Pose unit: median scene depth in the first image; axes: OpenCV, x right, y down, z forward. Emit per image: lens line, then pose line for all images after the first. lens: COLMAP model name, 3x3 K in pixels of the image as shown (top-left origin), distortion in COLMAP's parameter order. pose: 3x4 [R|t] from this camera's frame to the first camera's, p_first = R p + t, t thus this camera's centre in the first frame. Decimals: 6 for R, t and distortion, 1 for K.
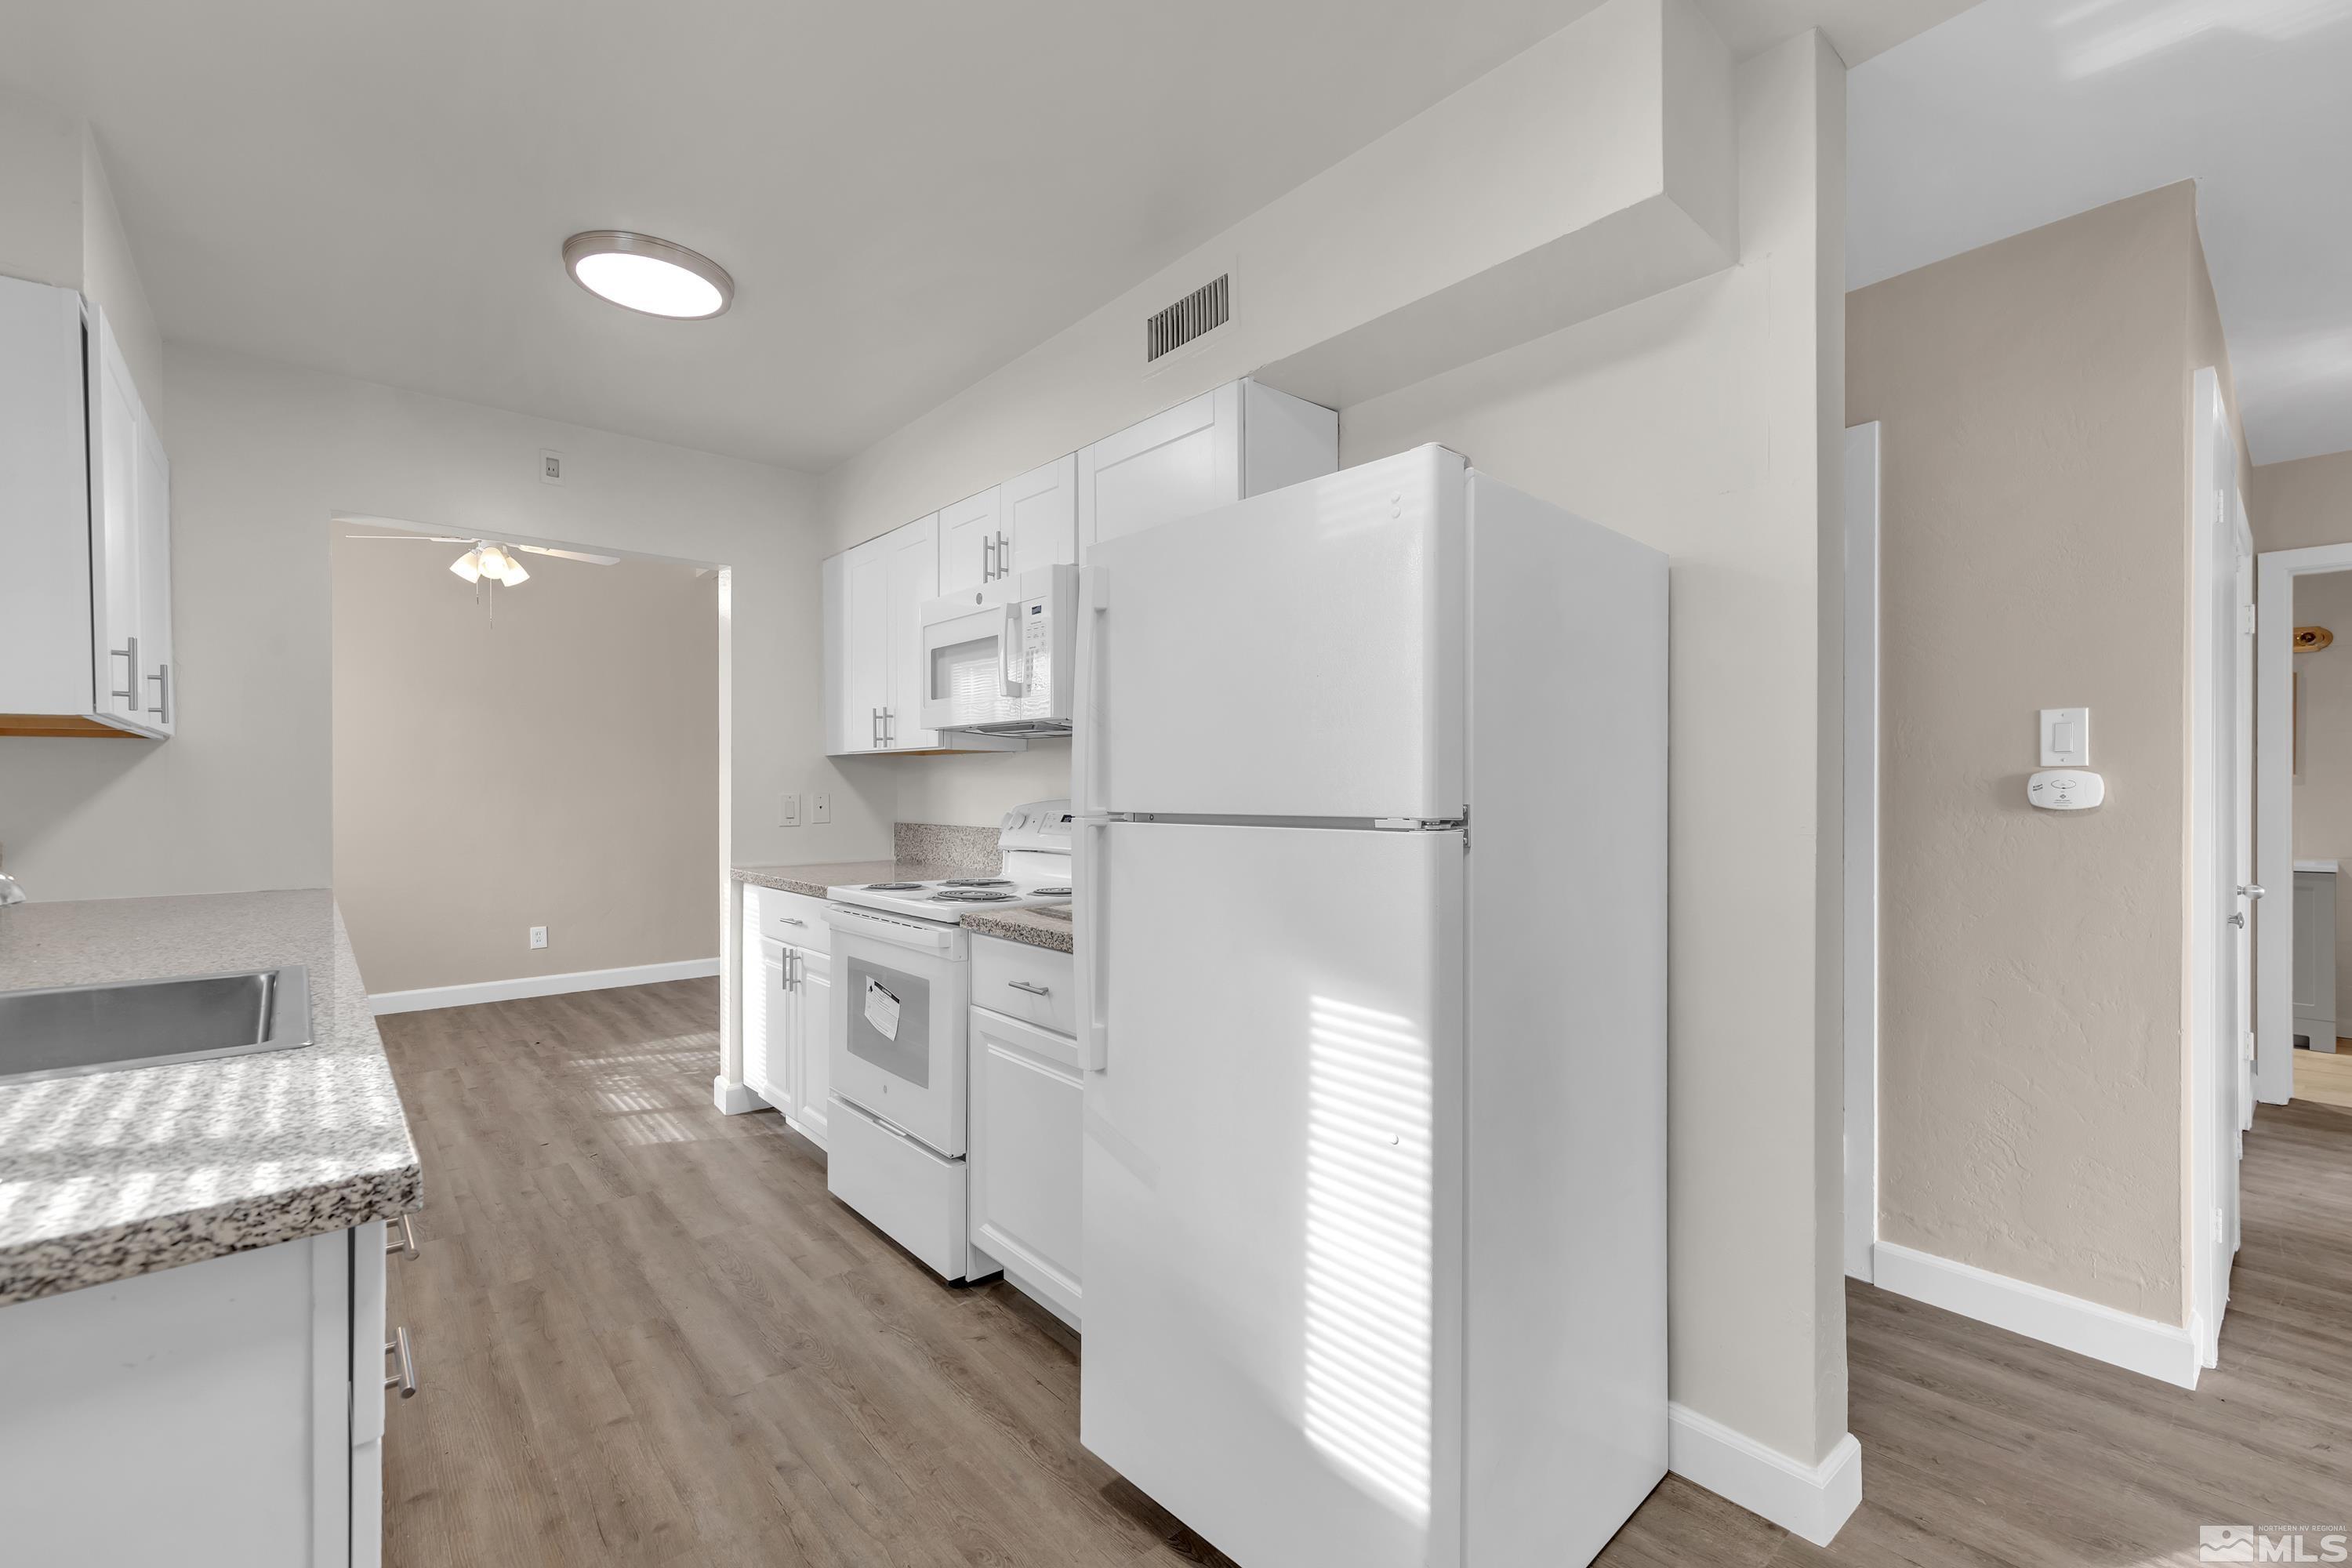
lens RADIAL K [[1009.9, 0, 1200.2], [0, 1009.9, 792.1], [0, 0, 1]] dist [0.005567, 0.000361]
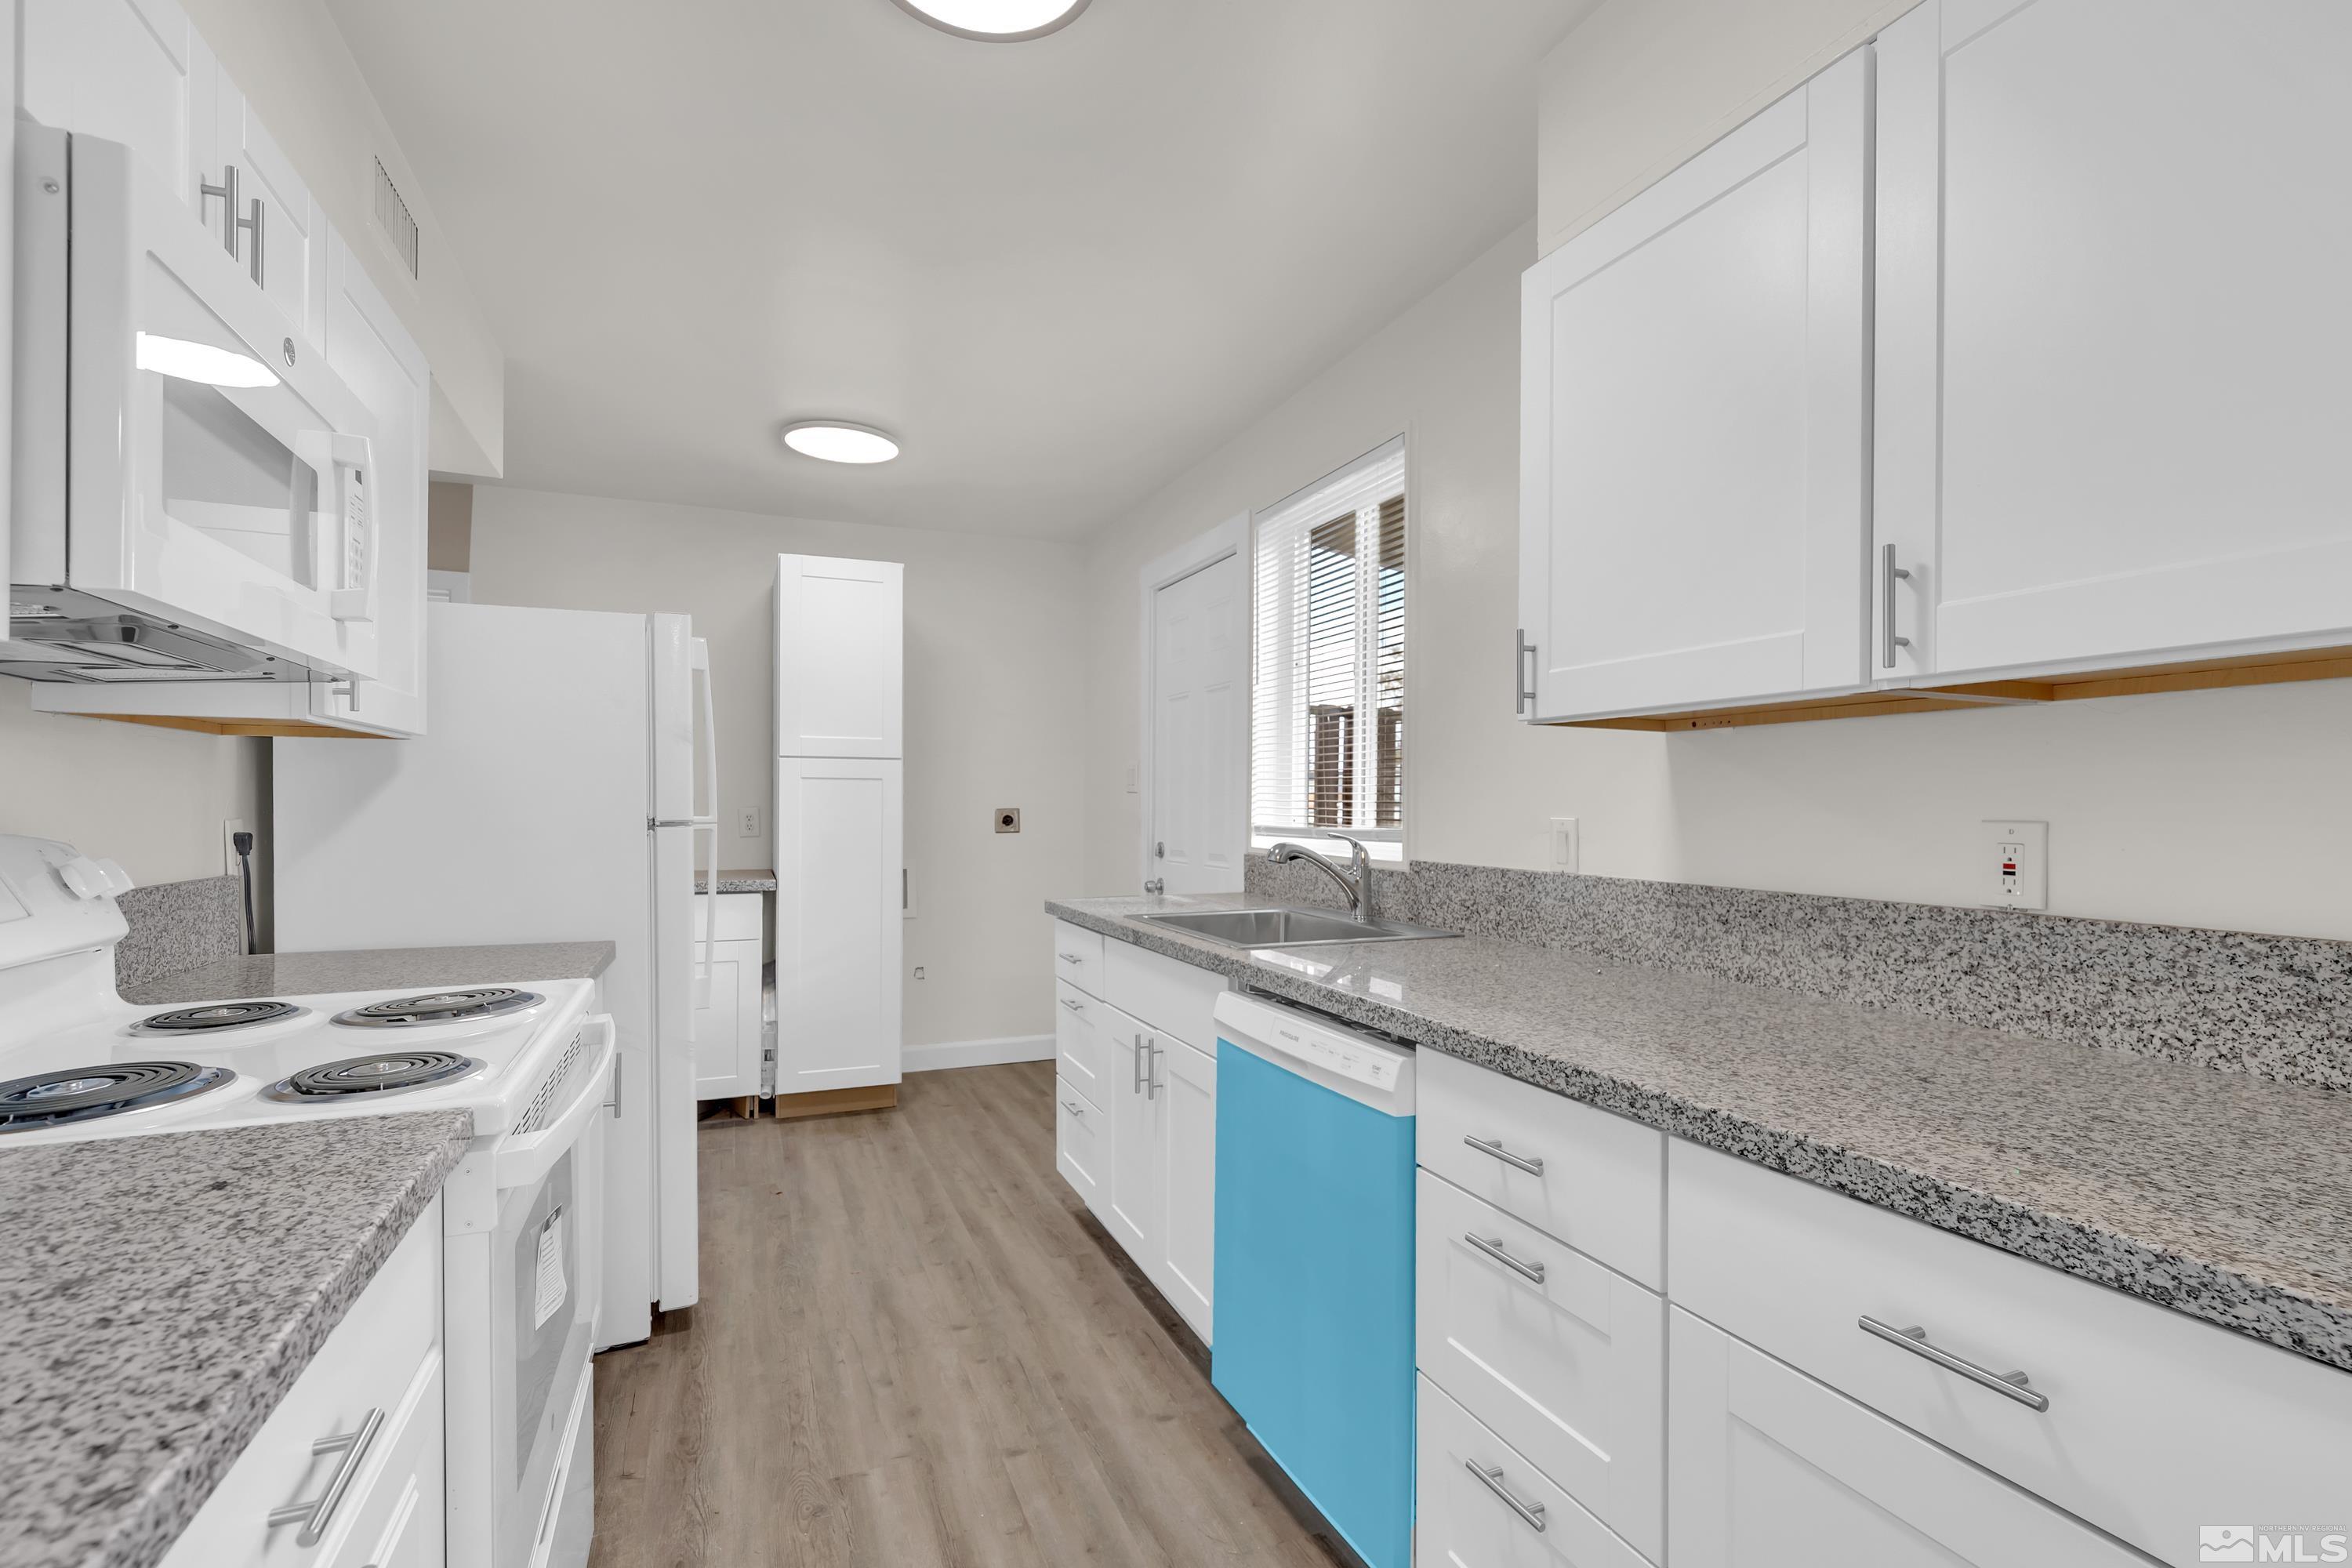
lens RADIAL K [[1084.6, 0, 1188.2], [0, 1084.6, 804.1], [0, 0, 1]] dist [0.004454, -0.000600]
pose [[-0.947829, -0.004269, 0.318749, -0.694986], [-0.003314, 0.999988, 0.003539, -0.004906], [-0.318761, 0.002298, -0.947832, 1.268415]]
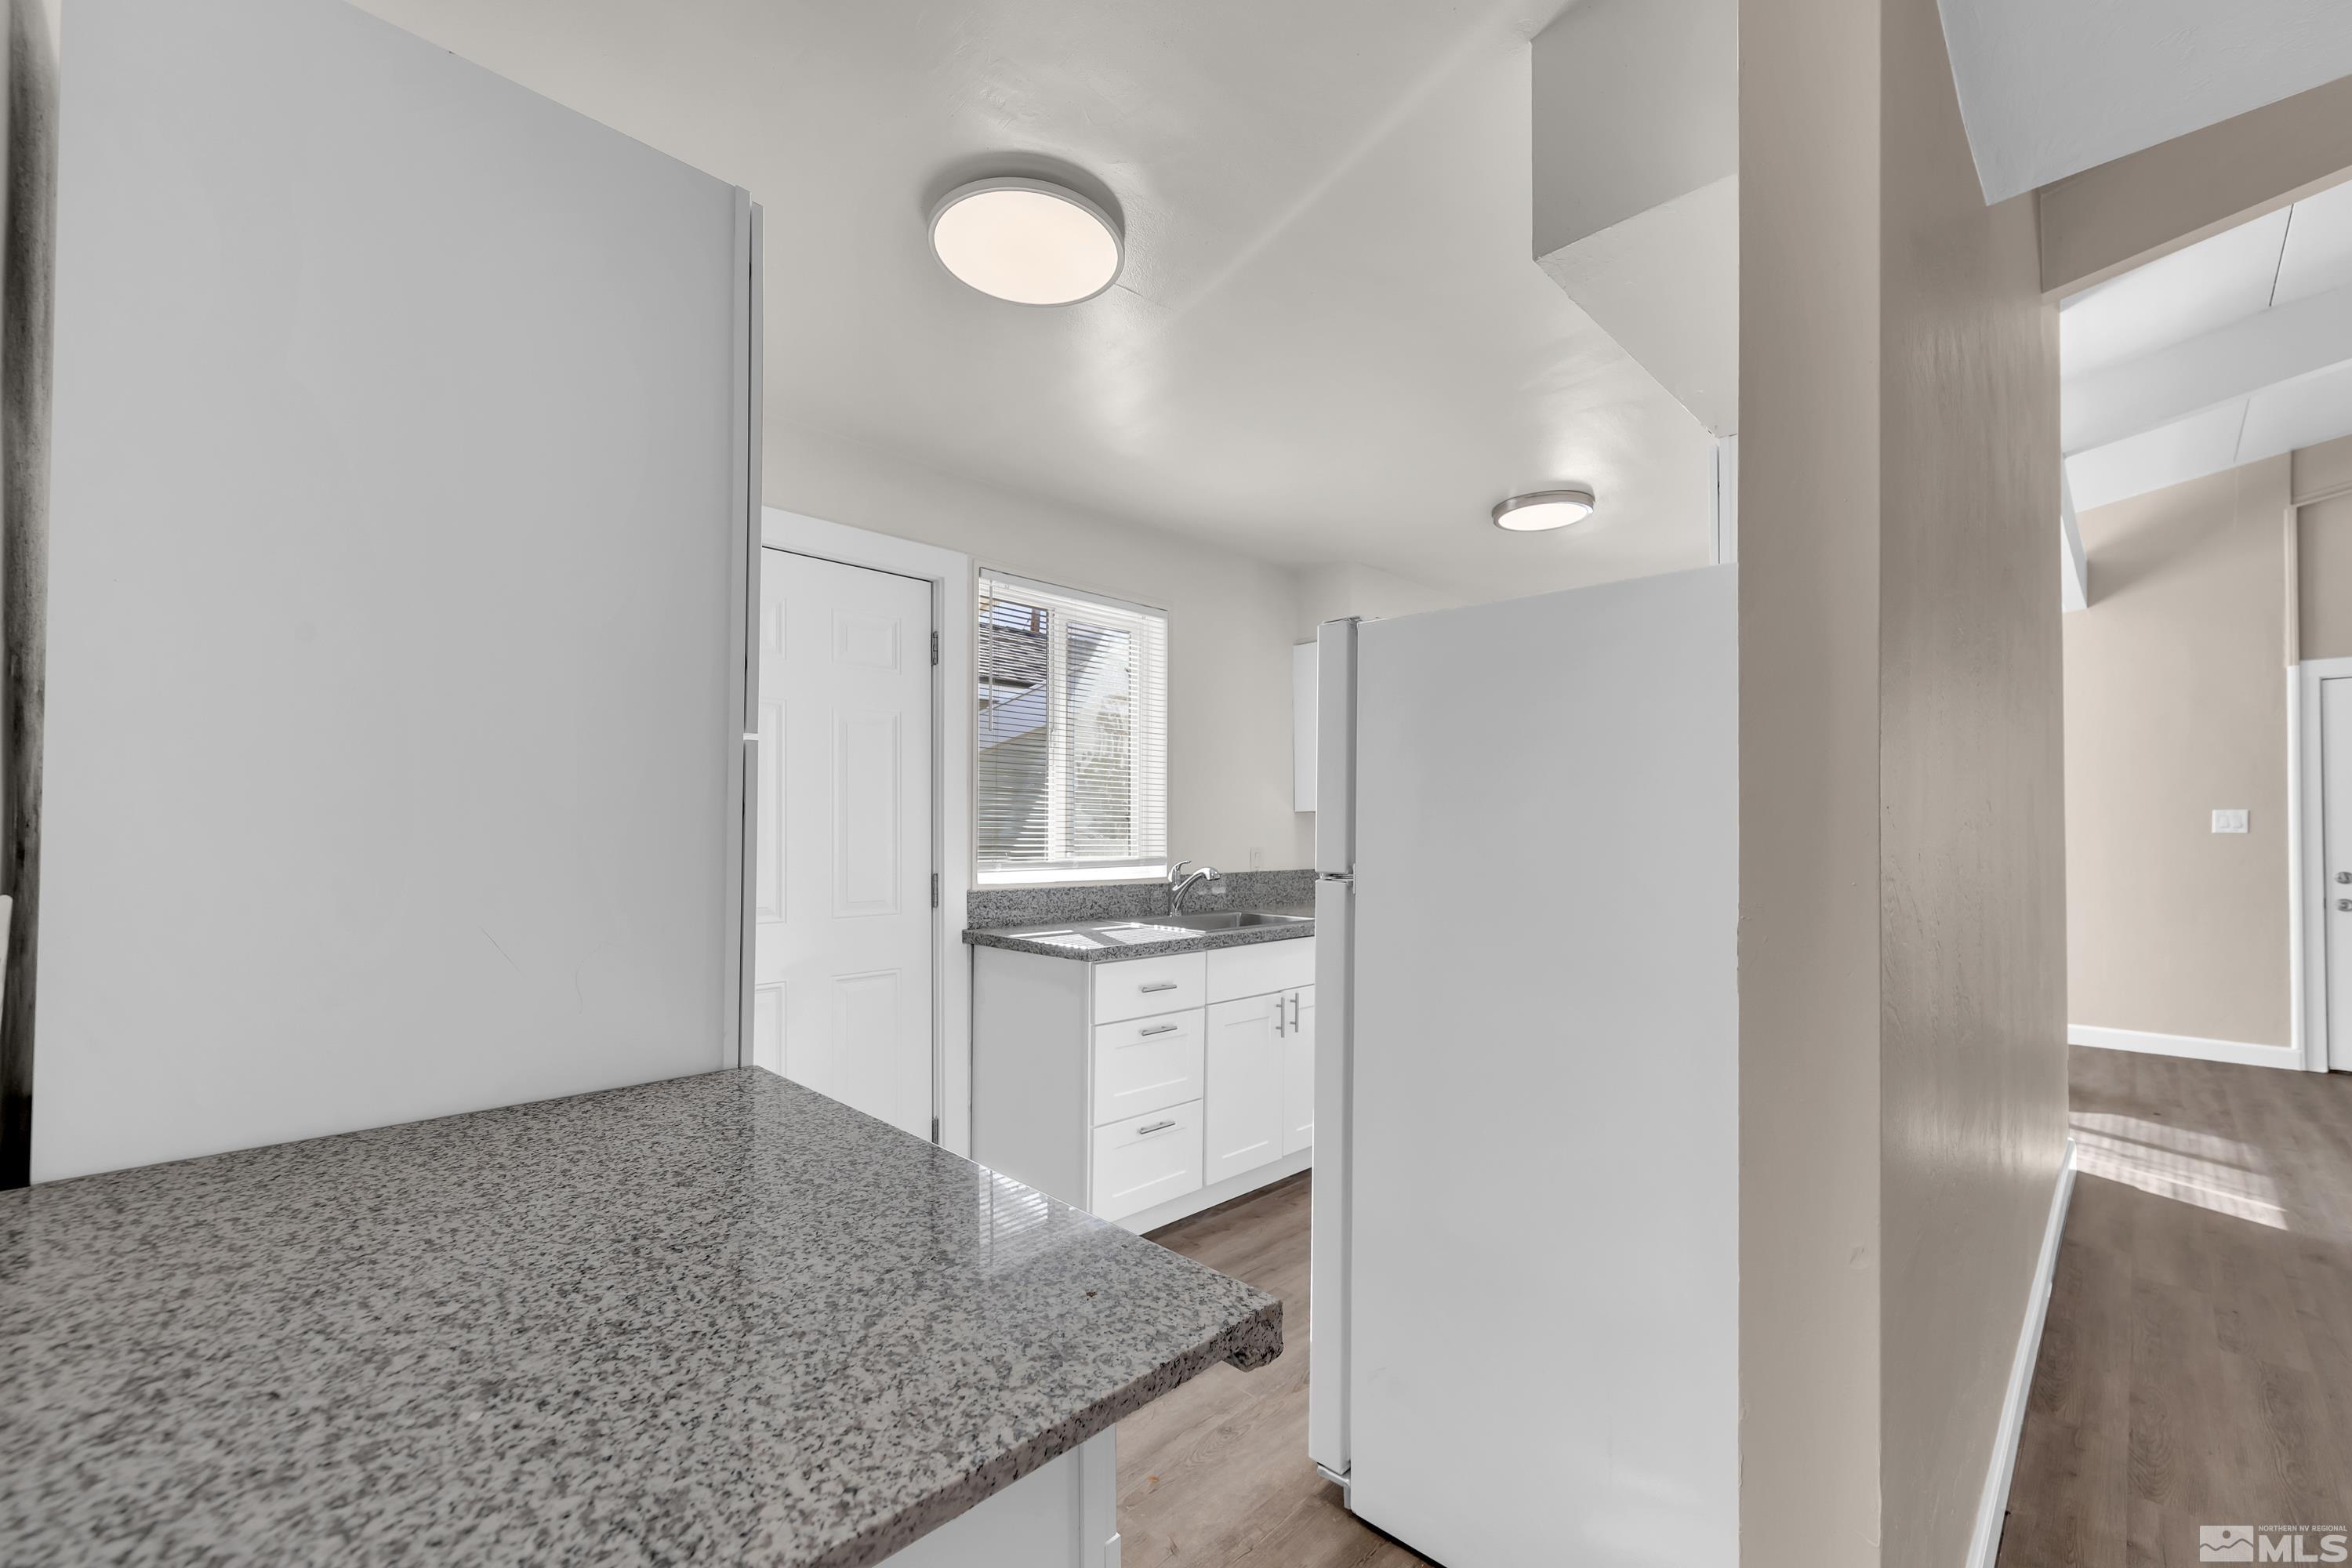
lens RADIAL K [[971.7, 0, 1189.1], [0, 971.7, 833.0], [0, 0, 1]] dist [0.001571, 0.000143]
pose [[0.056894, 0.001228, -0.998379, 0.719497], [-0.002522, 0.999996, 0.001087, -0.014488], [0.998377, 0.002456, 0.056897, 0.311449]]
